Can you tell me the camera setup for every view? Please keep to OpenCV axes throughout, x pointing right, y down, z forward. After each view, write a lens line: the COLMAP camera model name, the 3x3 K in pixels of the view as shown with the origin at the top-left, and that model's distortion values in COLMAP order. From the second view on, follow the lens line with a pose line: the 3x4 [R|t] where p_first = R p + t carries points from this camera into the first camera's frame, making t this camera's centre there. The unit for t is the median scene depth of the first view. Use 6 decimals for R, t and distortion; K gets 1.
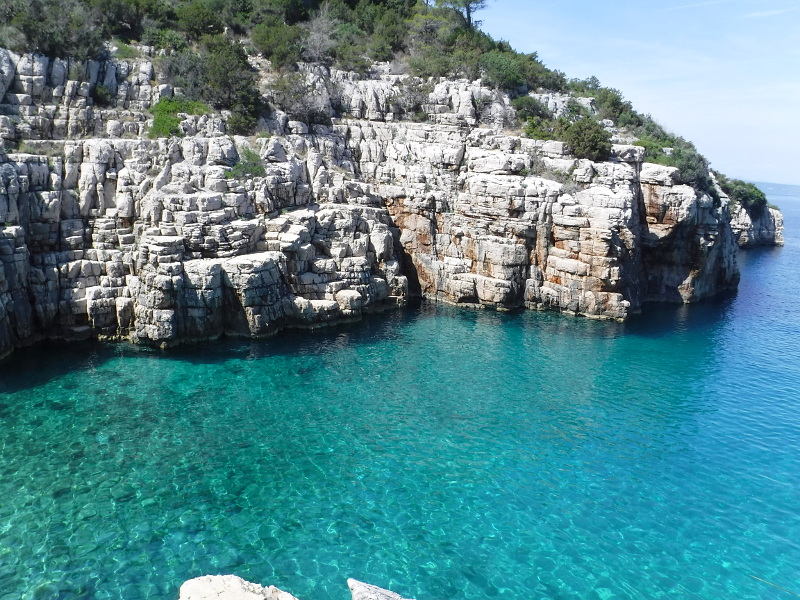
lens RADIAL K [[639.9, 0, 405.0], [0, 639.9, 316.5], [0, 0, 1]] dist [-0.104935, 0.024112]
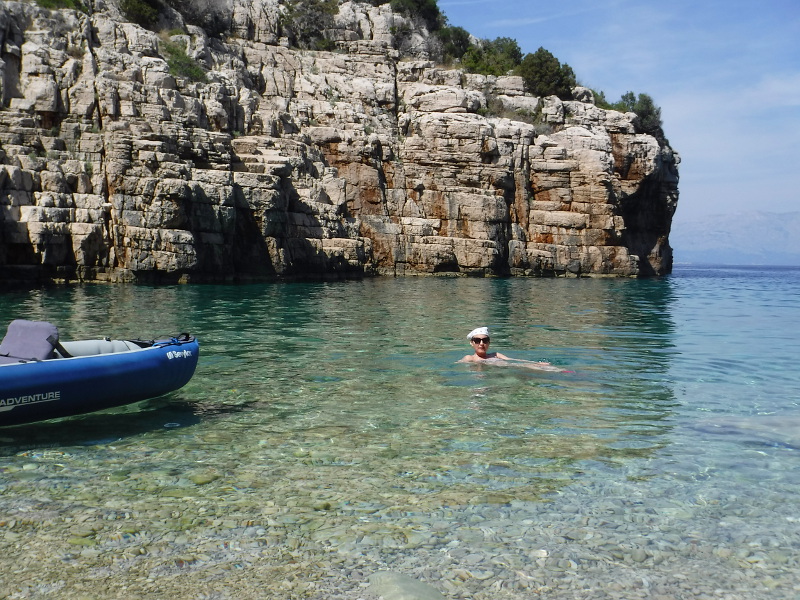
lens RADIAL K [[975.5, 0, 407.2], [0, 975.5, 308.7], [0, 0, 1]] dist [-0.012998, 0.000000]
pose [[0.905152, -0.044578, 0.422744, -0.435076], [0.110943, 0.984793, -0.133699, 0.171588], [-0.410355, 0.167918, 0.896333, -0.009487]]
